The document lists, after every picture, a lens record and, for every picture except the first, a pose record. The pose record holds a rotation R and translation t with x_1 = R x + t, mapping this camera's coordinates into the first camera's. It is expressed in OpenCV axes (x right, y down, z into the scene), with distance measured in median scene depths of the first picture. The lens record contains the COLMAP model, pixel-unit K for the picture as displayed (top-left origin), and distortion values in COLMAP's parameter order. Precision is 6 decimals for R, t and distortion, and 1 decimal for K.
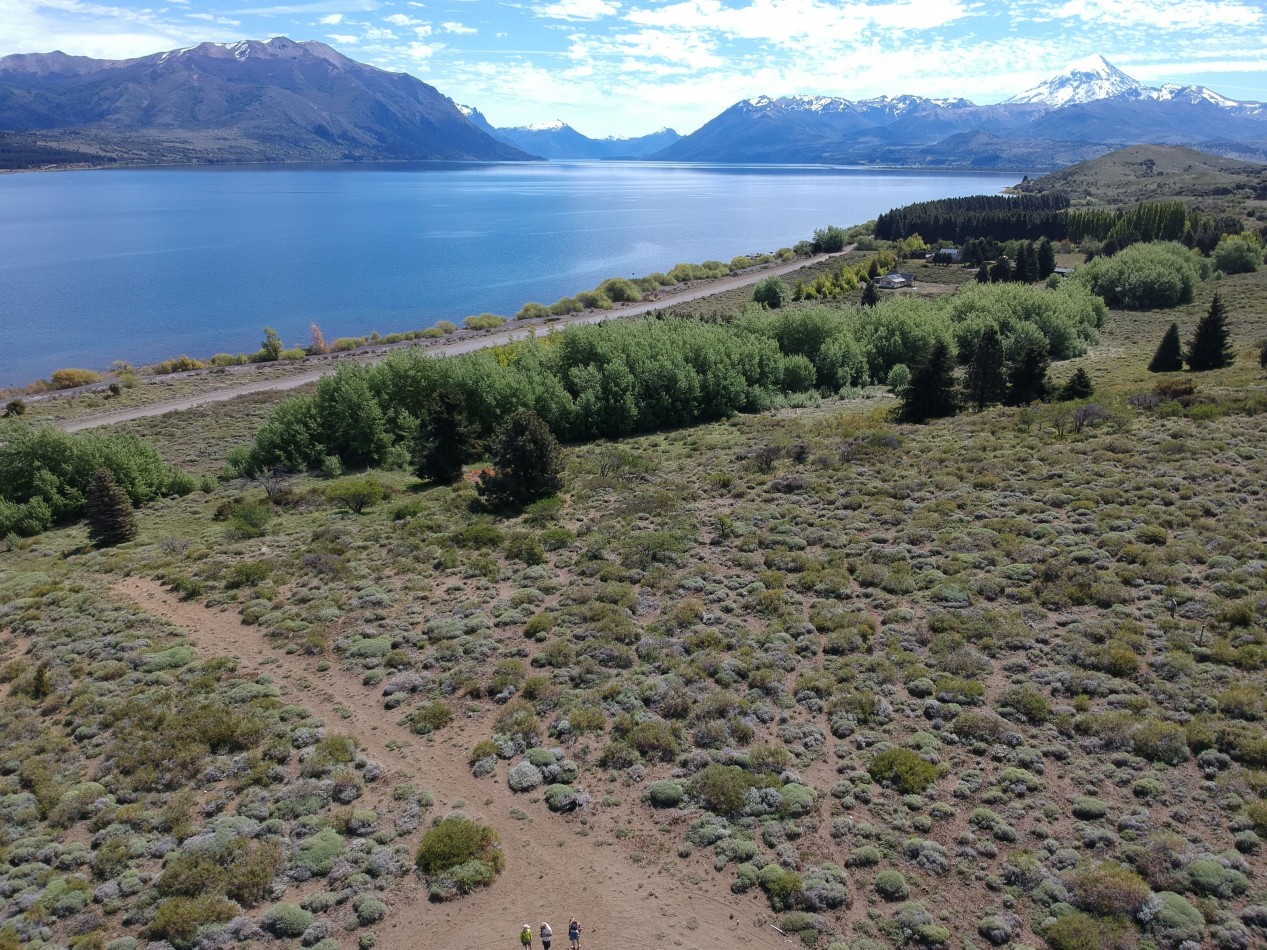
lens RADIAL K [[930.7, 0, 637.2], [0, 930.7, 469.7], [0, 0, 1]] dist [0.074787, -0.144325]
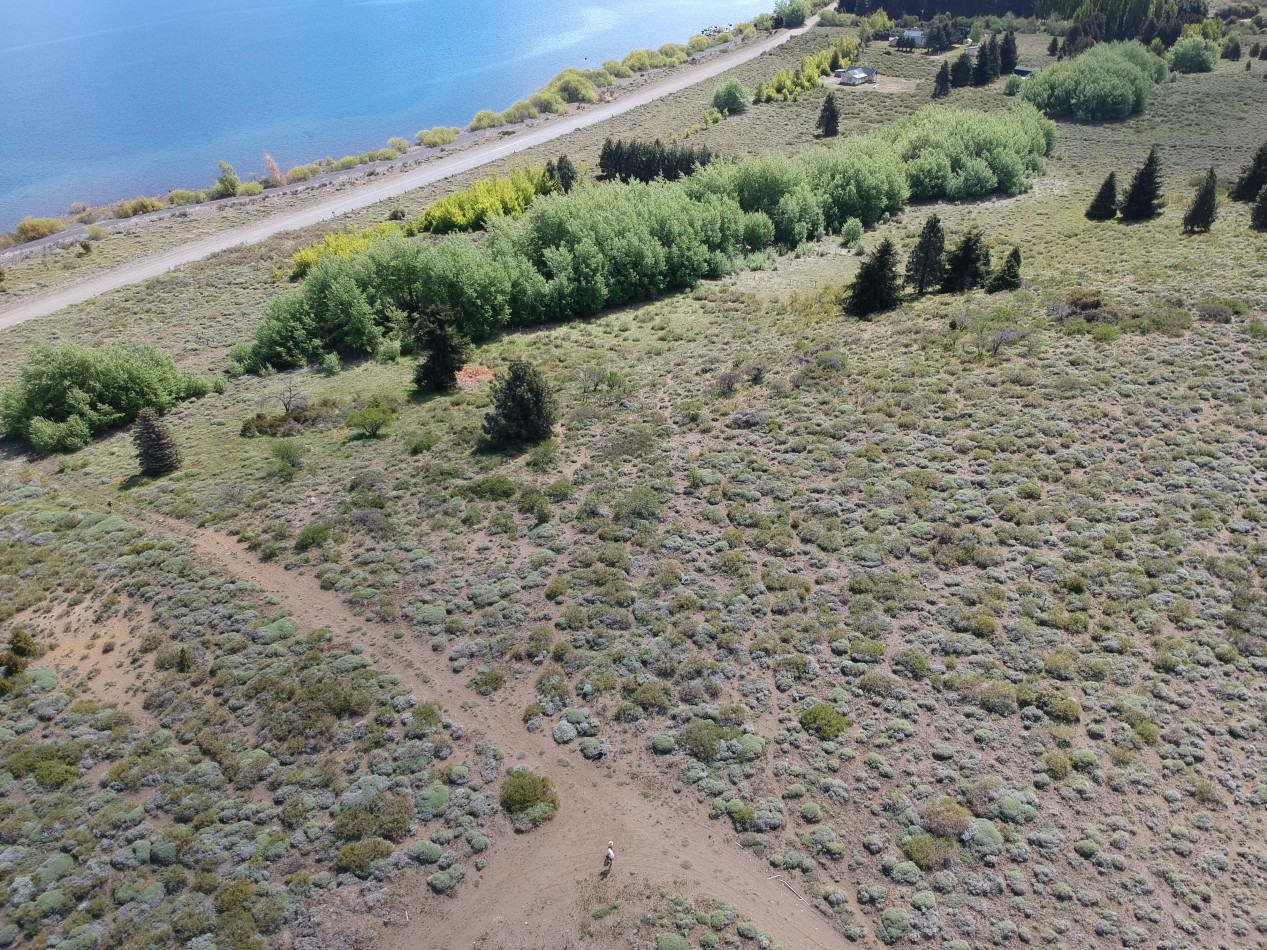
lens RADIAL K [[934.1, 0, 635.6], [0, 934.1, 458.7], [0, 0, 1]] dist [0.100371, -0.193689]
pose [[0.998726, -0.026202, 0.043135, -0.046266], [0.015342, 0.971845, 0.235123, -0.316491], [-0.048082, -0.234162, 0.971008, -0.236570]]
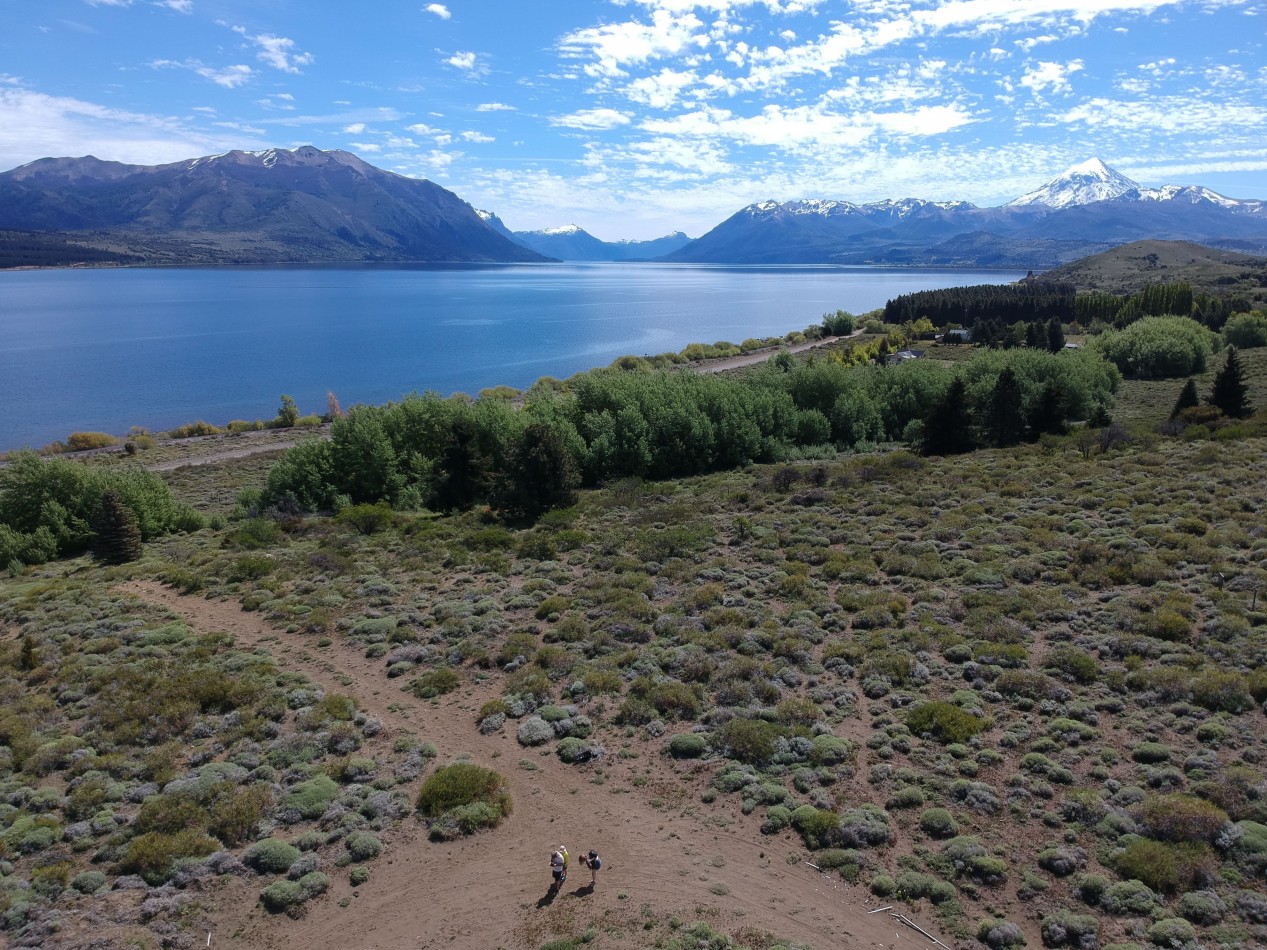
lens RADIAL K [[929.3, 0, 636.7], [0, 929.3, 473.3], [0, 0, 1]] dist [0.079680, -0.152941]
pose [[0.999911, -0.000135, -0.013312, -0.005050], [-0.001140, 0.995404, -0.095754, 0.120739], [0.013264, 0.095761, 0.995316, 0.039338]]
